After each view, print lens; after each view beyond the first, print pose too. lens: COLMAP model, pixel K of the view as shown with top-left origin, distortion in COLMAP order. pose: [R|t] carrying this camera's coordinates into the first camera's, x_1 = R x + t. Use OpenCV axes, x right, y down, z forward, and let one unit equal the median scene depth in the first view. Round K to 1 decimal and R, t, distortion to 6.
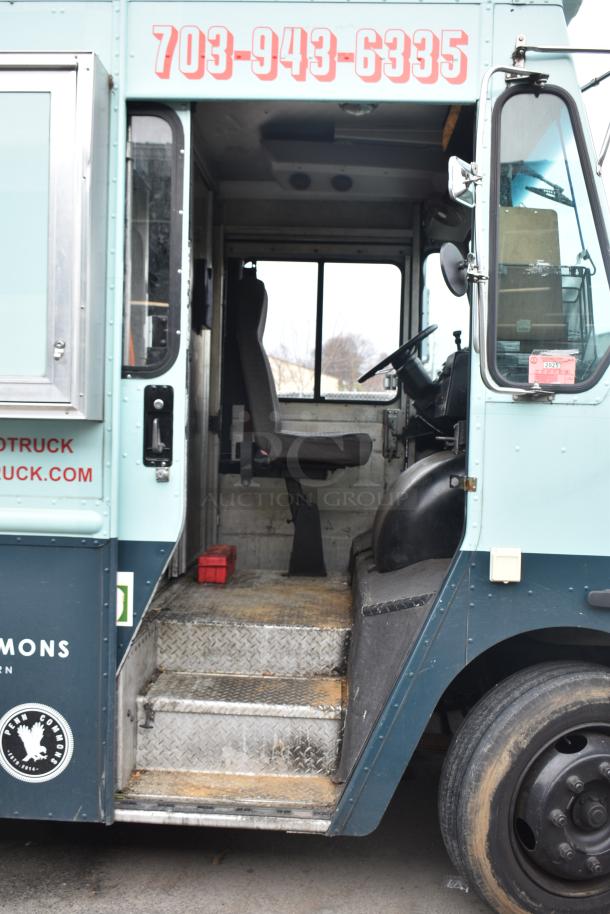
lens RADIAL K [[690.0, 0, 302.9], [0, 690.0, 473.5], [0, 0, 1]] dist [0.000543, 0.009525]
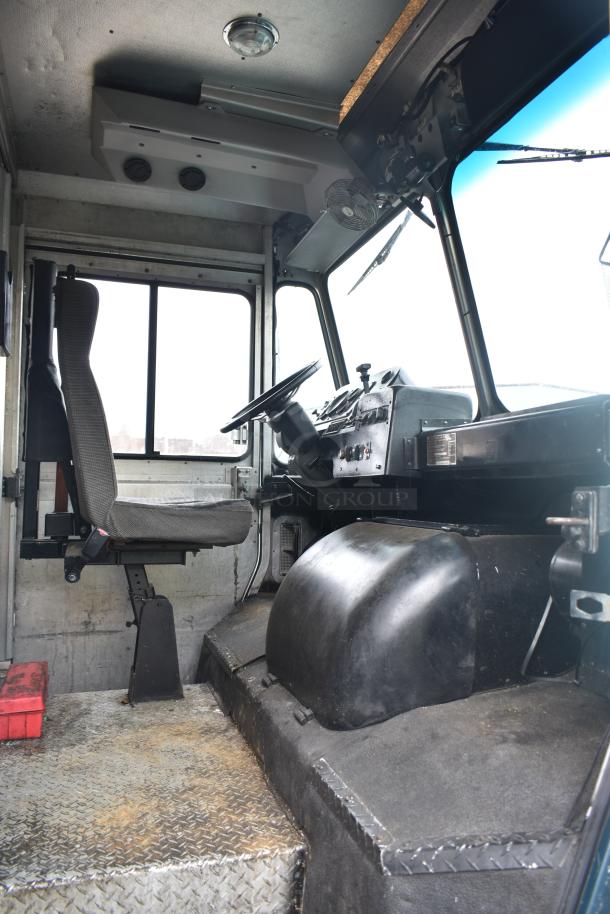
lens RADIAL K [[690.0, 0, 302.9], [0, 690.0, 473.5], [0, 0, 1]] dist [0.000543, 0.009525]
pose [[0.955139, -0.008344, 0.296040, -0.054273], [0.033241, 0.996307, -0.079166, -0.021524], [-0.294286, 0.085455, 0.951889, 0.234231]]
